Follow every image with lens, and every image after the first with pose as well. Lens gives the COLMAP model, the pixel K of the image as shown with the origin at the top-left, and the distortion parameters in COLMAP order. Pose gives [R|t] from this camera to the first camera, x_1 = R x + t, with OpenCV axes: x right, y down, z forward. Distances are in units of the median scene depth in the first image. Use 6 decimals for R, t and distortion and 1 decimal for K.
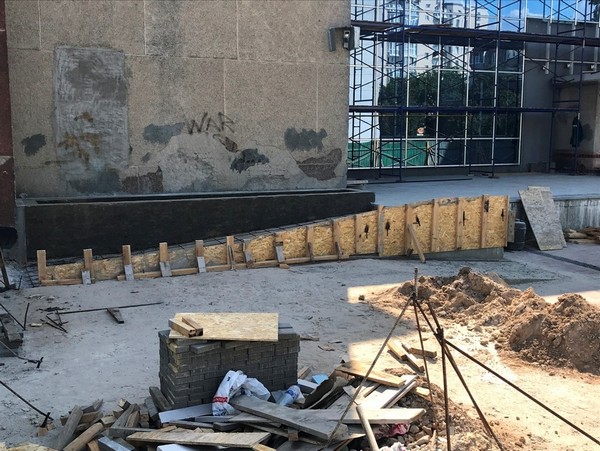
lens RADIAL K [[673.5, 0, 288.3], [0, 673.5, 235.2], [0, 0, 1]] dist [0.024461, 0.000000]
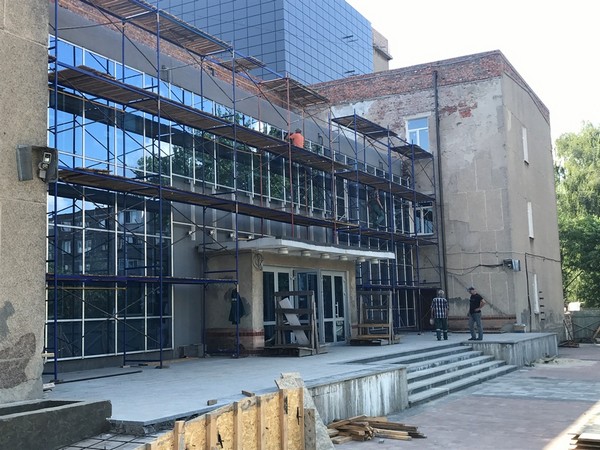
lens RADIAL K [[769.3, 0, 315.3], [0, 769.3, 214.4], [0, 0, 1]] dist [0.018372, 0.000000]
pose [[0.784210, 0.054855, 0.618066, -0.176984], [0.120149, 0.963808, -0.237987, -0.037825], [-0.608752, 0.260891, 0.749237, 0.311572]]
